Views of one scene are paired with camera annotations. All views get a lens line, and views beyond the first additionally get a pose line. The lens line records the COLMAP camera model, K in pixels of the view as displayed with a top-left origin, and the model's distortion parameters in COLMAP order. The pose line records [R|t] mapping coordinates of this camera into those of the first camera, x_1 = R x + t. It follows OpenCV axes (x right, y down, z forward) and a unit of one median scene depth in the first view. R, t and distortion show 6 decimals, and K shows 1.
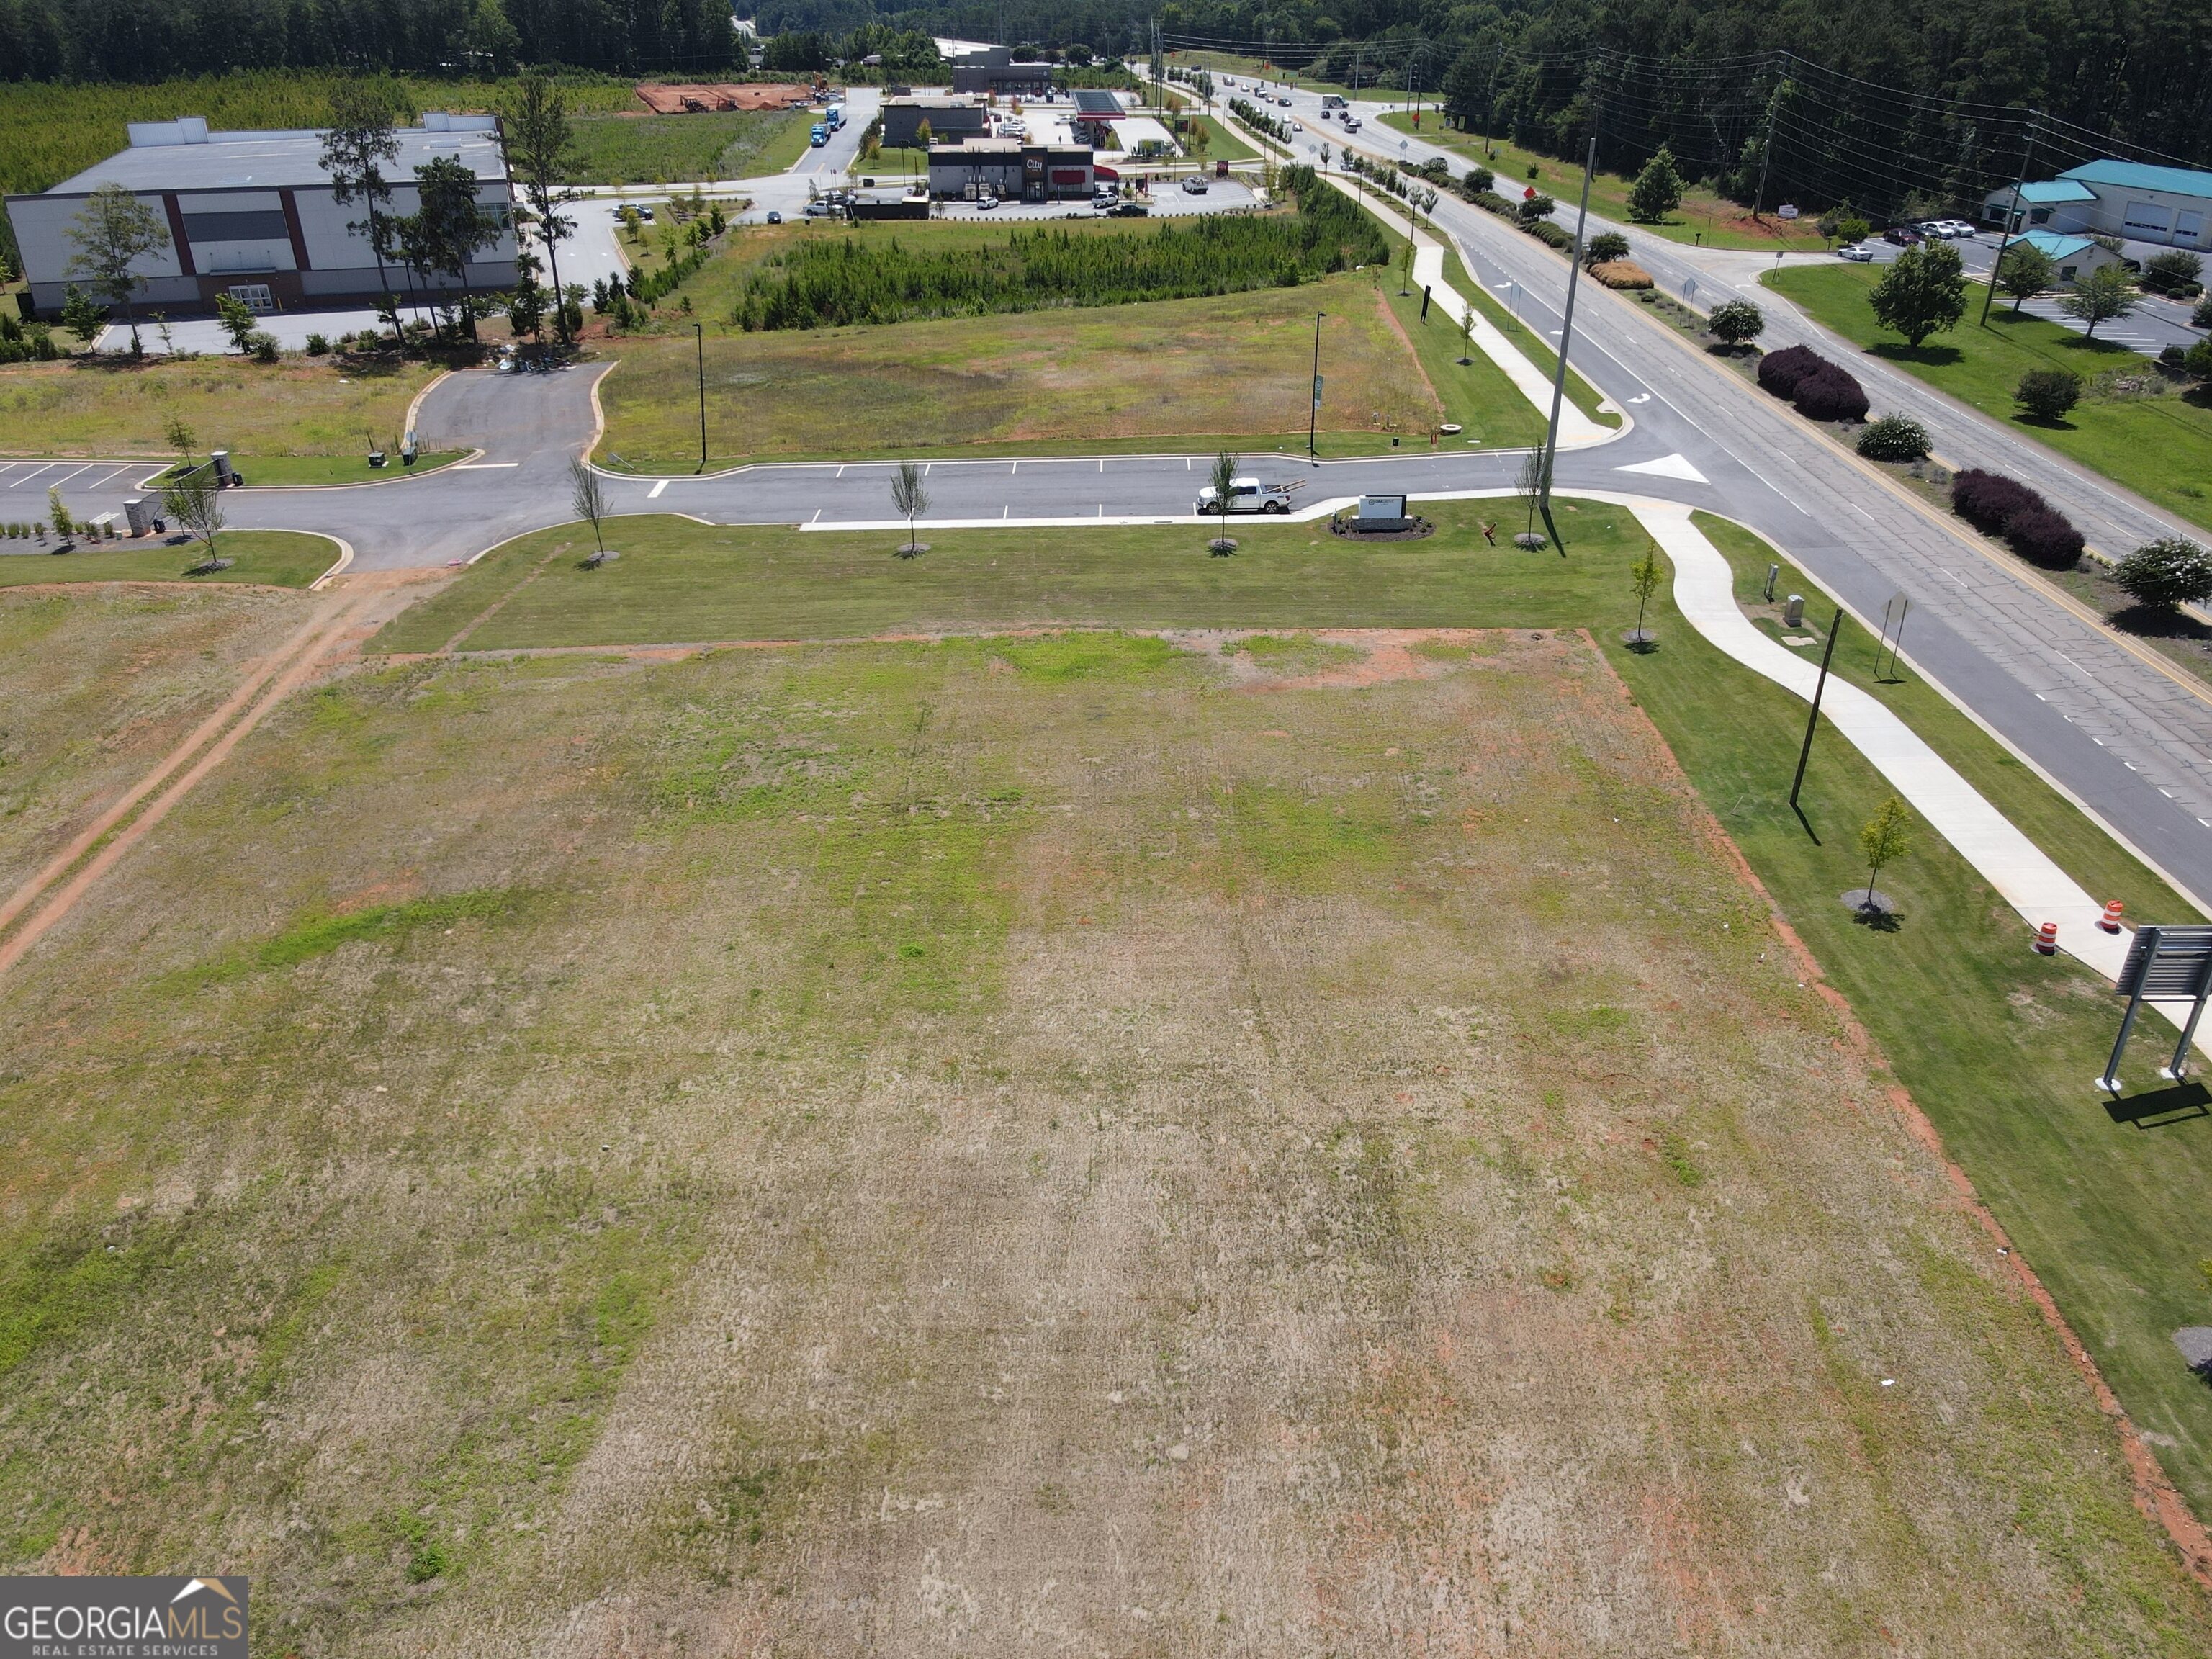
lens RADIAL K [[1604.0, 0, 1123.1], [0, 1604.0, 830.5], [0, 0, 1]] dist [0.019028, 0.006187]
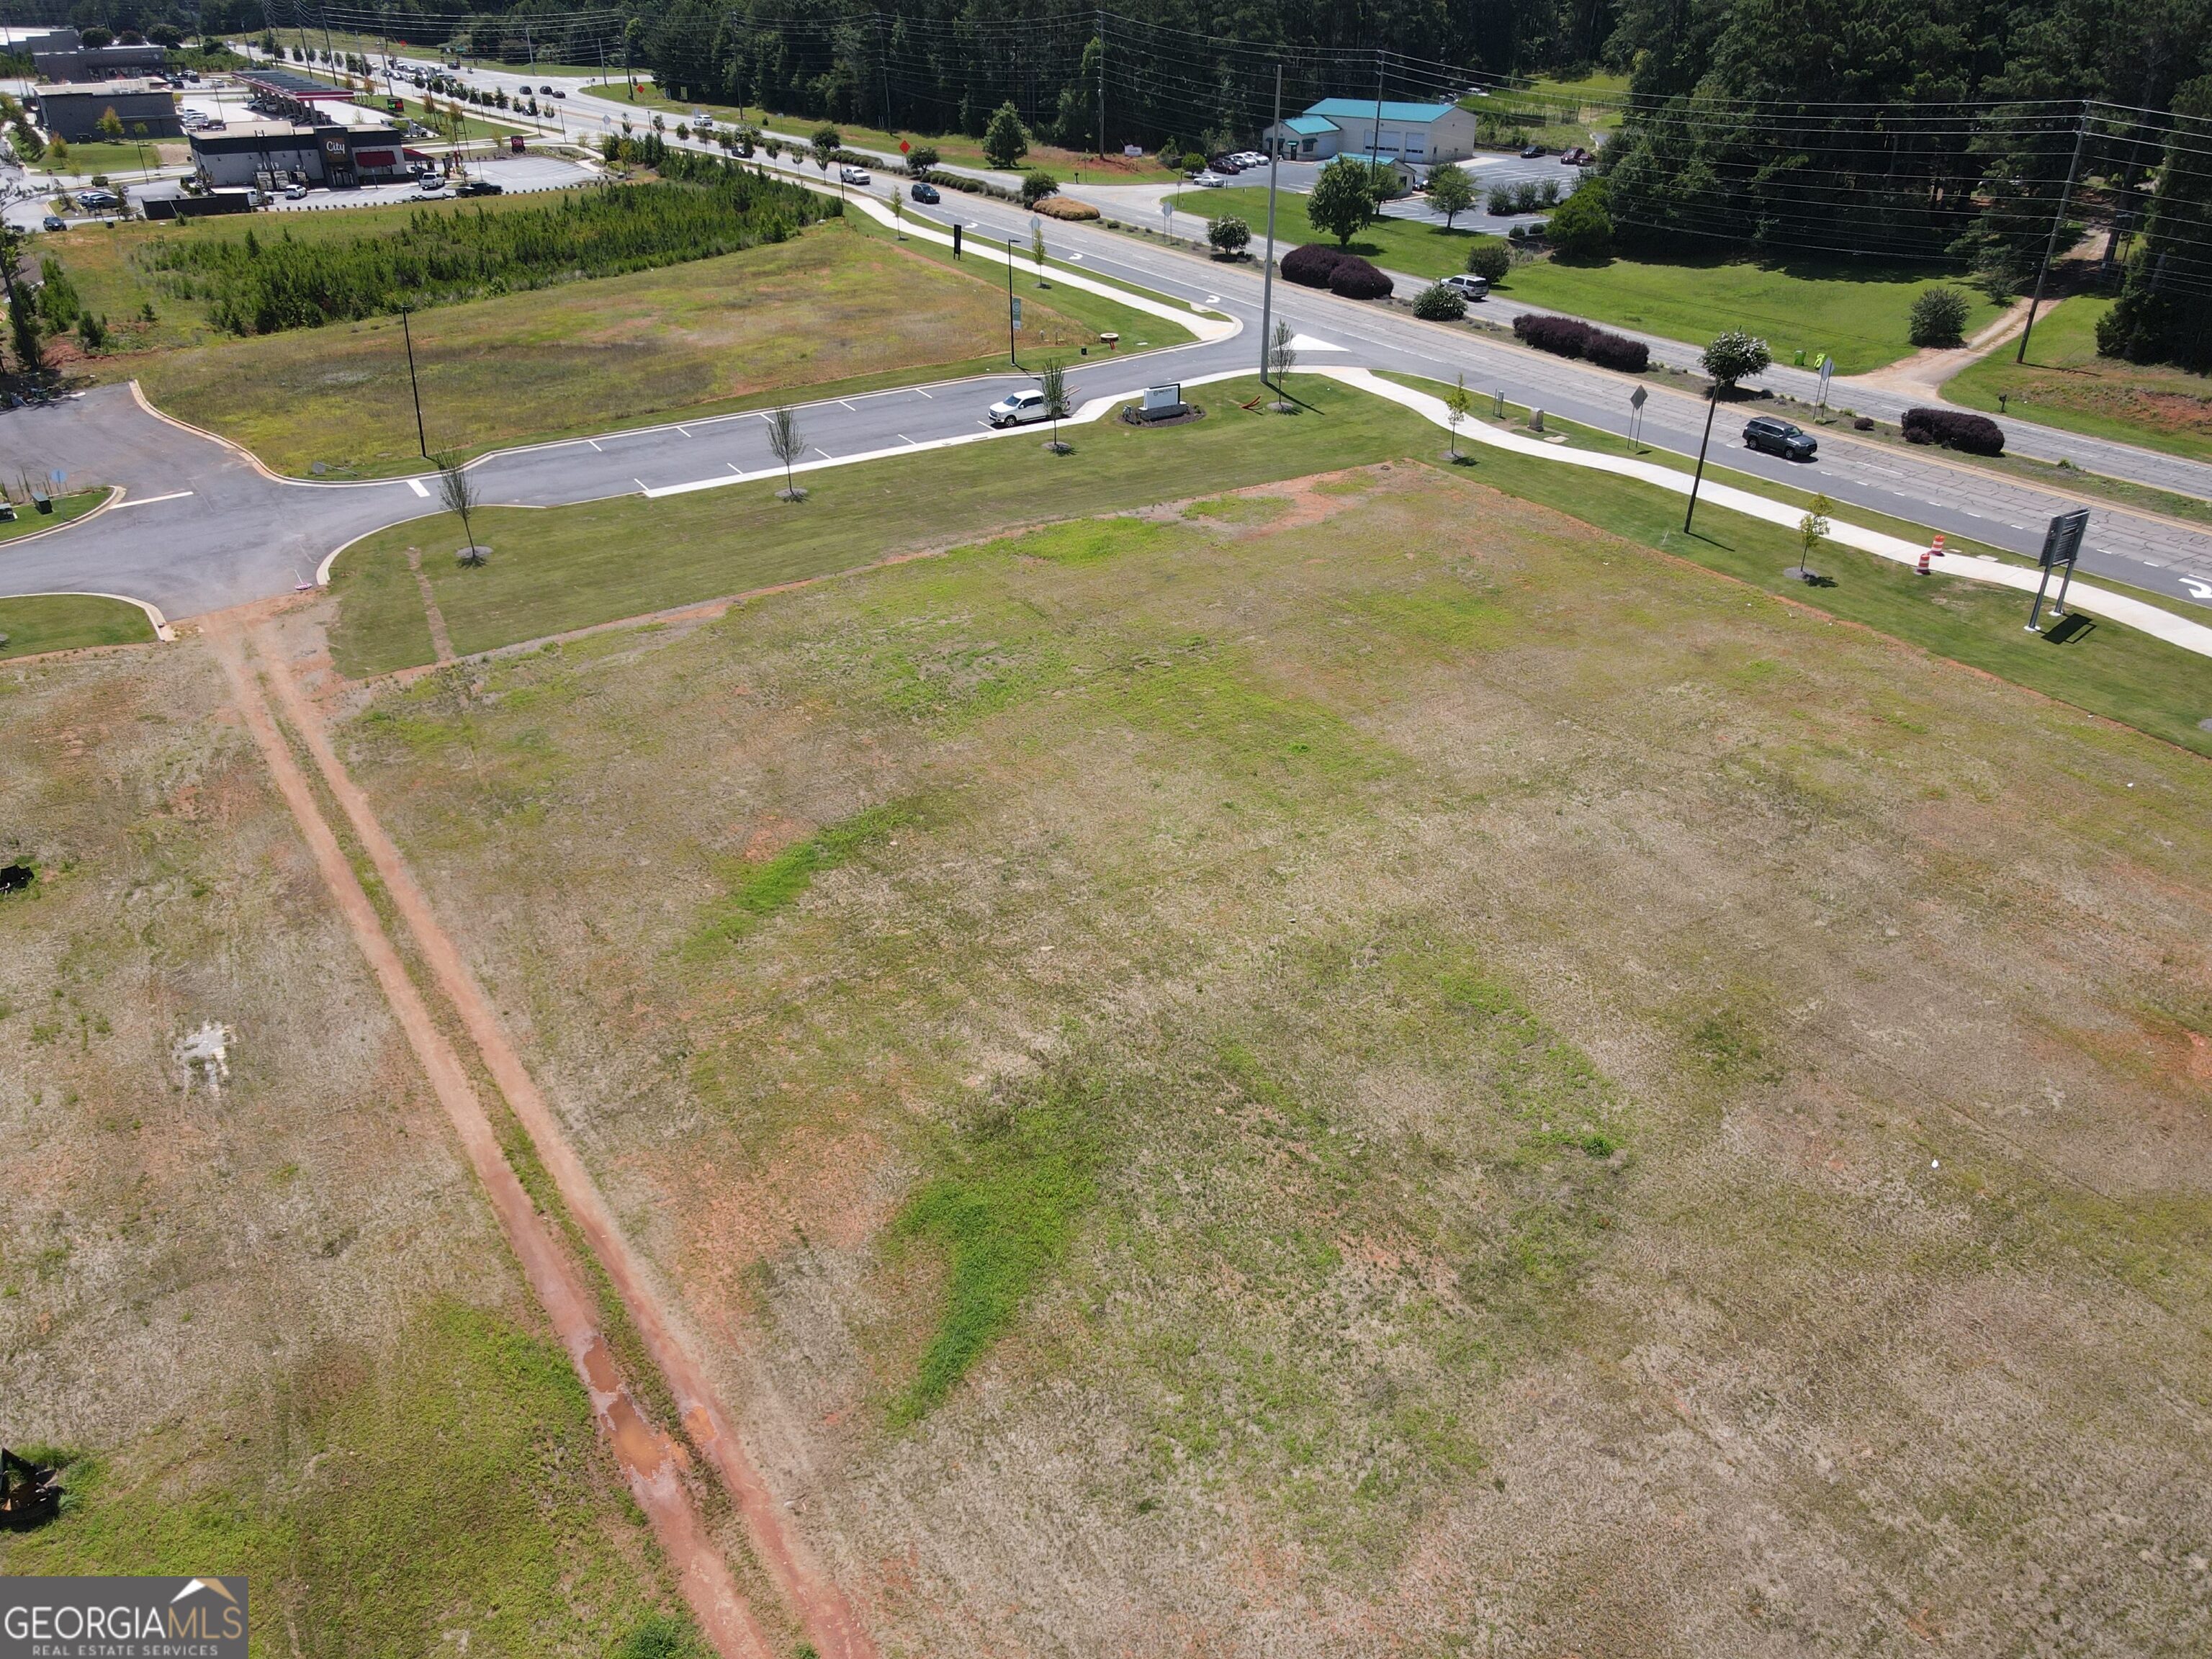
lens RADIAL K [[1604.0, 0, 1123.1], [0, 1604.0, 830.5], [0, 0, 1]] dist [0.019028, 0.006187]
pose [[0.854599, -0.247672, 0.456419, -0.545032], [0.243245, 0.967469, 0.069538, 0.013614], [-0.458794, 0.051595, 0.887043, 0.013366]]
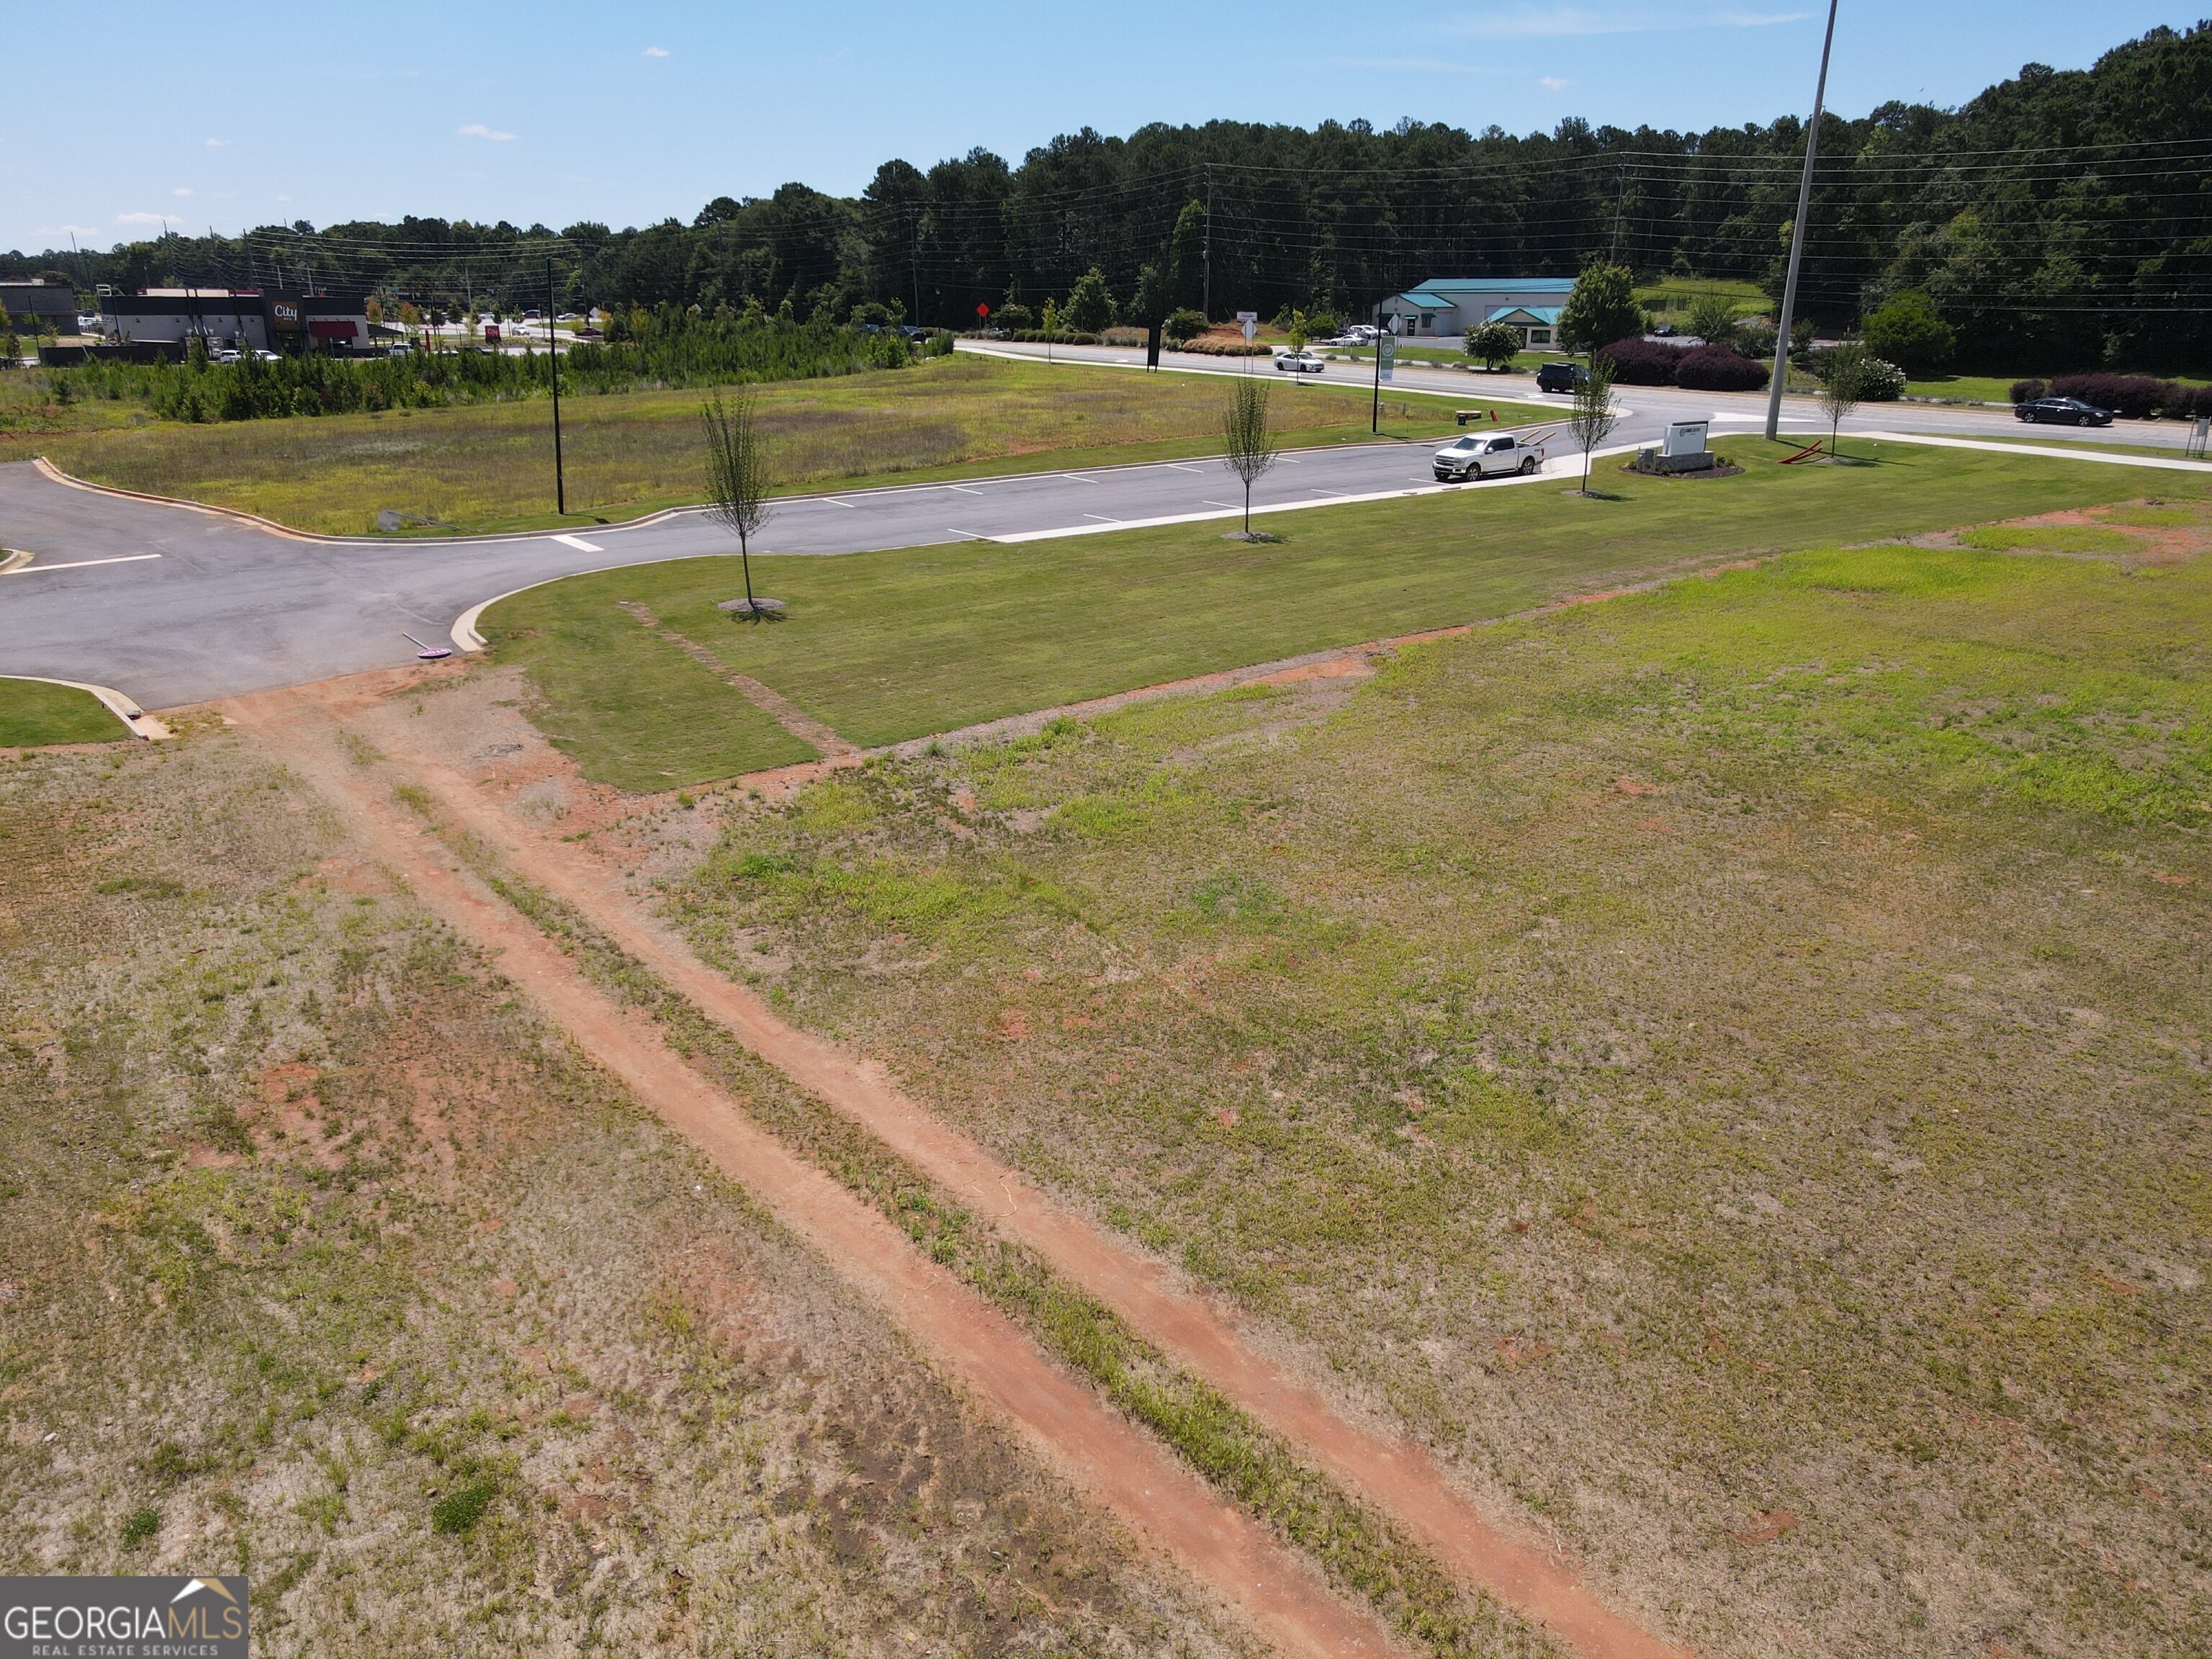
lens RADIAL K [[1604.0, 0, 1123.1], [0, 1604.0, 830.5], [0, 0, 1]] dist [0.019028, 0.006187]
pose [[0.807595, -0.182282, 0.560859, -0.600391], [0.271870, 0.959021, -0.079785, -0.043779], [-0.523332, 0.216915, 0.824058, 0.655605]]
